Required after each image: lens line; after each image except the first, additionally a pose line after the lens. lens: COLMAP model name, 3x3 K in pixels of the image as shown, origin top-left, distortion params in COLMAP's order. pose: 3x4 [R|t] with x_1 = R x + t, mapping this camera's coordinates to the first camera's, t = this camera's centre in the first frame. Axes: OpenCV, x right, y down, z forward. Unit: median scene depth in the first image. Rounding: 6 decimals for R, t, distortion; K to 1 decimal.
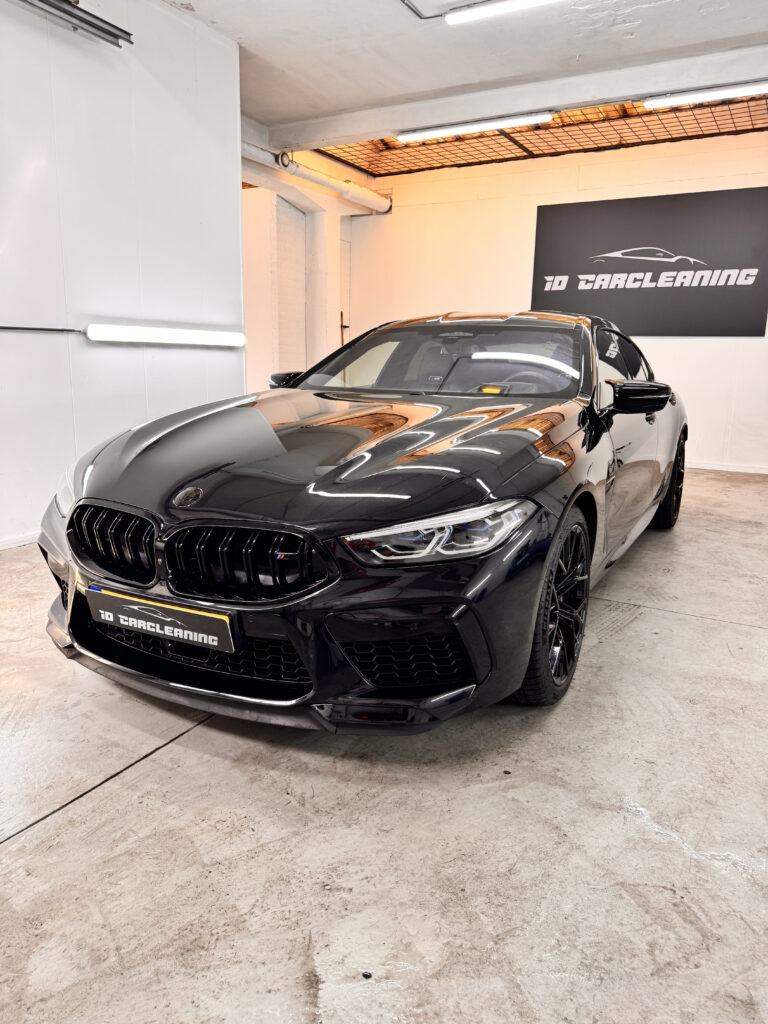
lens RADIAL K [[728.0, 0, 380.8], [0, 728.0, 508.1], [0, 0, 1]] dist [0.038076, -0.014943]
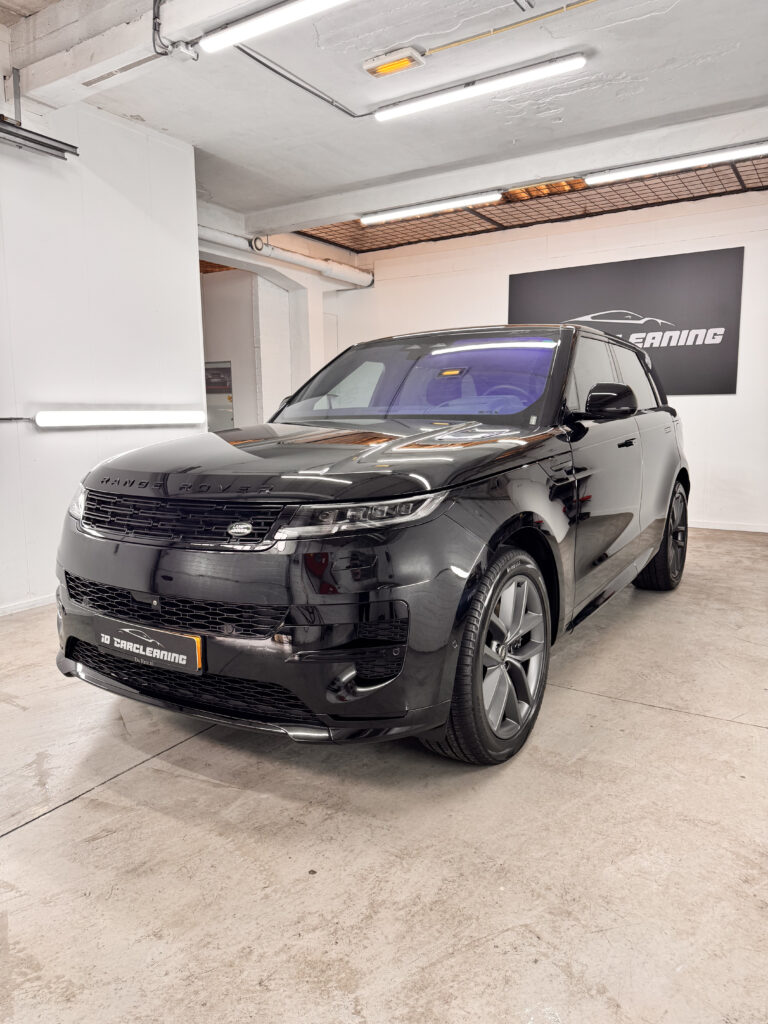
lens RADIAL K [[728.0, 0, 387.5], [0, 728.0, 508.9], [0, 0, 1]] dist [0.038076, -0.014943]
pose [[0.998090, -0.025650, -0.056196, 0.119687], [0.021511, 0.997096, -0.073049, -0.017825], [0.057907, 0.071701, 0.995744, -0.008396]]
